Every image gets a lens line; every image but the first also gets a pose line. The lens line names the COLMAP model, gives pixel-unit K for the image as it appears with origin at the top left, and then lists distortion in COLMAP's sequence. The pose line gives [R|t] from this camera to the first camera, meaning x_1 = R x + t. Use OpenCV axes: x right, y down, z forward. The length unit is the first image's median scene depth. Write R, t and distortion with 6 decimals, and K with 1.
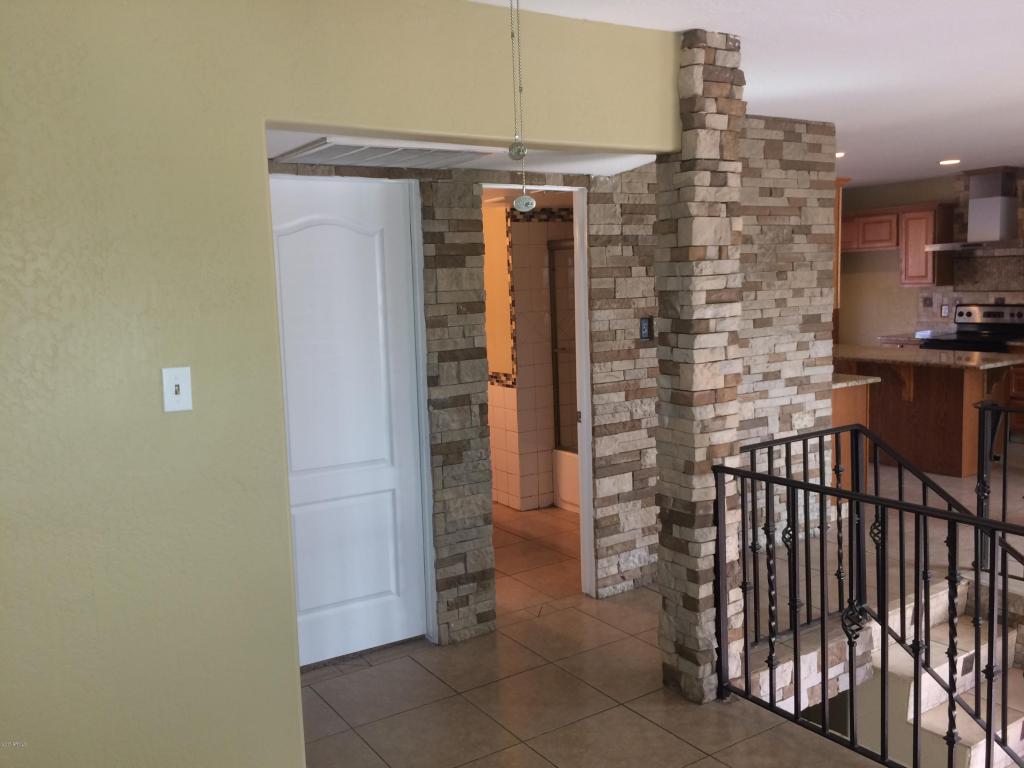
lens RADIAL K [[884.8, 0, 512.0], [0, 884.8, 384.0], [0, 0, 1]] dist [0.035229, -0.013598]
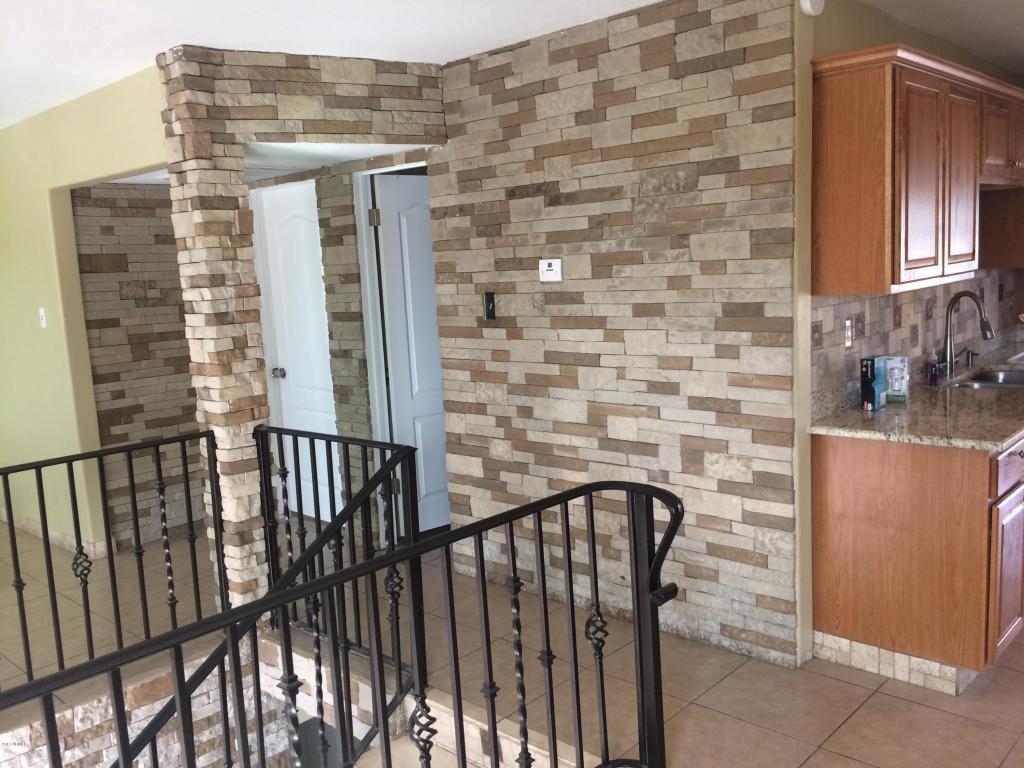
lens RADIAL K [[884.8, 0, 512.0], [0, 884.8, 384.0], [0, 0, 1]] dist [0.035229, -0.013598]
pose [[0.237689, 0.154824, -0.958923, 0.937214], [-0.067862, 0.987450, 0.142609, -0.103806], [0.968968, 0.031177, 0.245213, 0.726973]]
